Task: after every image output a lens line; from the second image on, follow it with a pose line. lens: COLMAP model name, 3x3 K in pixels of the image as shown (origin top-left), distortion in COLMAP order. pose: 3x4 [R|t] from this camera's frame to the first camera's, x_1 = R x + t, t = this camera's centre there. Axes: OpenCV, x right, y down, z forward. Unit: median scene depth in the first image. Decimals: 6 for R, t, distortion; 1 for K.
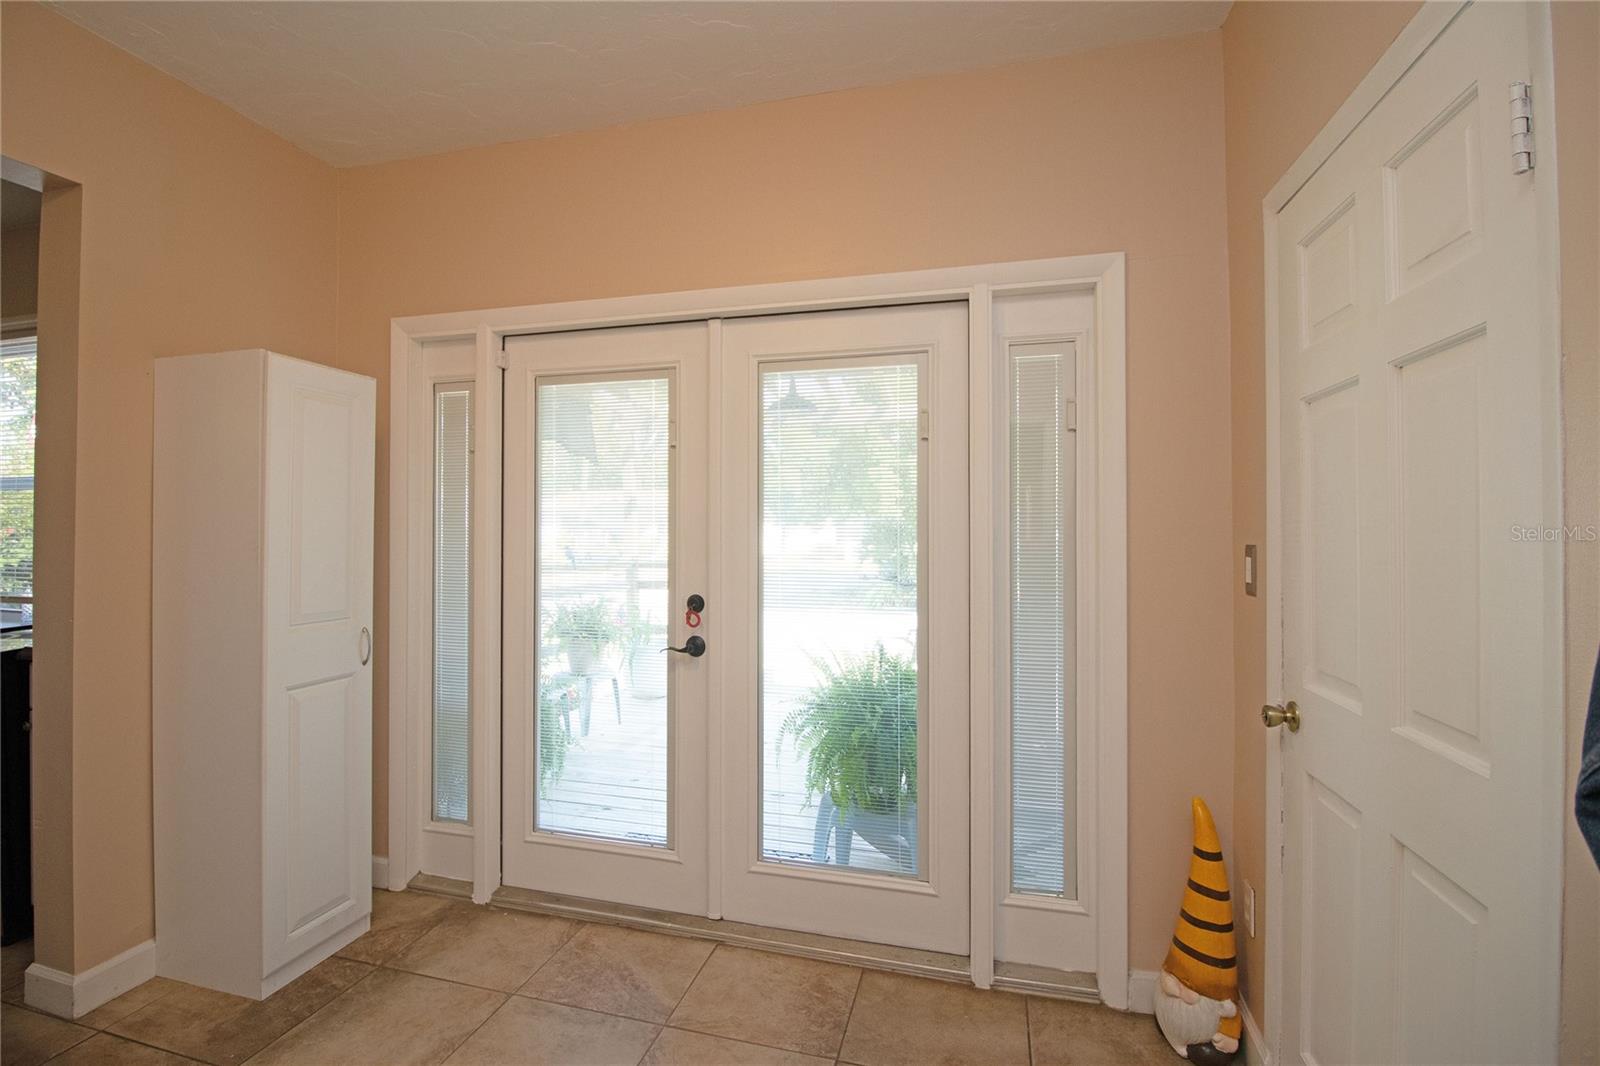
lens RADIAL K [[735.3, 0, 783.4], [0, 735.3, 519.4], [0, 0, 1]] dist [0.000508, -0.013452]
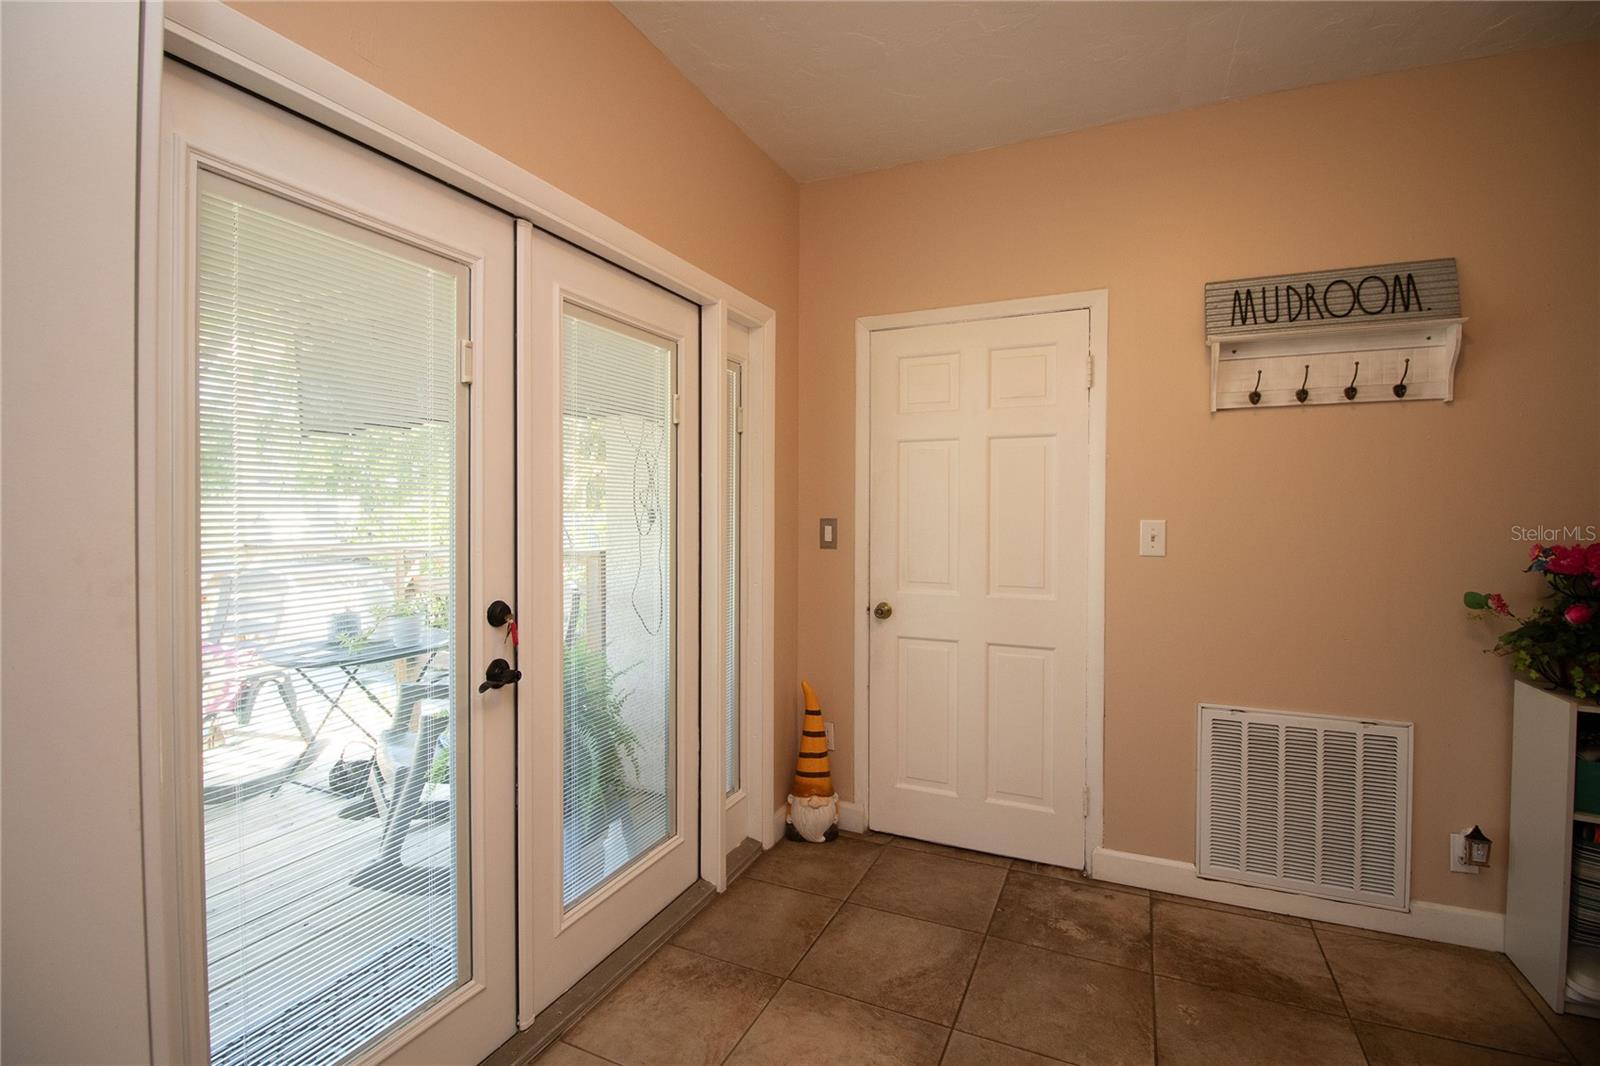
lens RADIAL K [[735.3, 0, 783.4], [0, 735.3, 519.4], [0, 0, 1]] dist [0.000508, -0.013452]
pose [[0.169520, -0.014240, 0.985424, -0.879204], [-0.017594, 0.999693, 0.017473, 0.007459], [-0.985370, -0.020299, 0.169218, 0.703406]]
